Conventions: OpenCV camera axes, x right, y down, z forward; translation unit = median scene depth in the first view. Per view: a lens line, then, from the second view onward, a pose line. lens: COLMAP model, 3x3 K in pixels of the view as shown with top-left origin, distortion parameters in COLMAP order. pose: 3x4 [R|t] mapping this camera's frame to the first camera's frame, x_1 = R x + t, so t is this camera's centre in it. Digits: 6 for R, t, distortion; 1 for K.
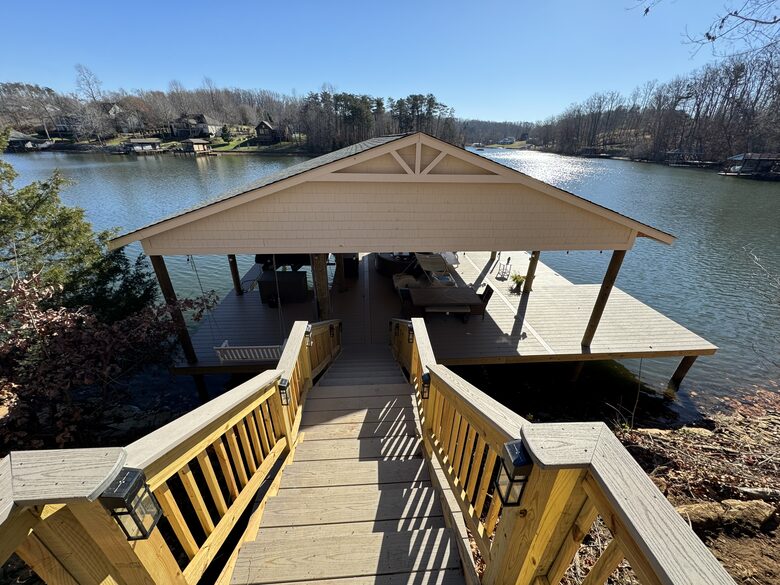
lens RADIAL K [[309.8, 0, 390.4], [0, 309.8, 289.2], [0, 0, 1]] dist [-0.000268, 0.000067]
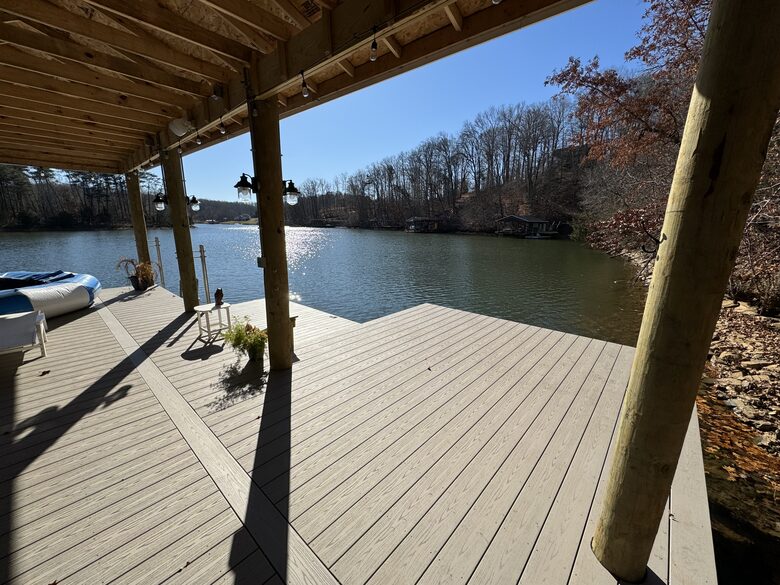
lens RADIAL K [[309.8, 0, 390.4], [0, 309.8, 289.2], [0, 0, 1]] dist [-0.000268, 0.000067]
pose [[0.724524, -0.156756, 0.671188, 0.023199], [0.304251, 0.946522, -0.107368, -0.000074], [-0.618463, 0.282001, 0.733470, 0.048931]]
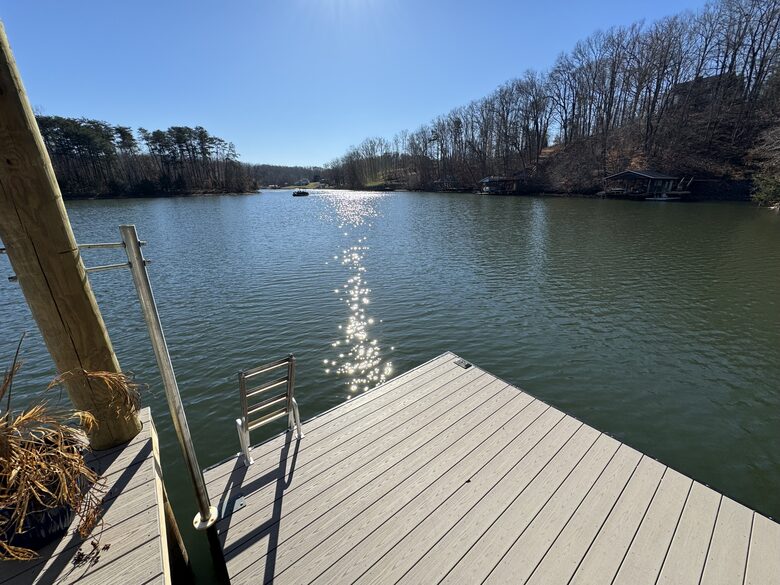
lens RADIAL K [[309.8, 0, 390.4], [0, 309.8, 289.2], [0, 0, 1]] dist [-0.000268, 0.000067]
pose [[0.830415, -0.201793, 0.519318, 0.033463], [0.264411, 0.963188, -0.048538, -0.020741], [-0.490406, 0.177620, 0.853201, 0.095470]]
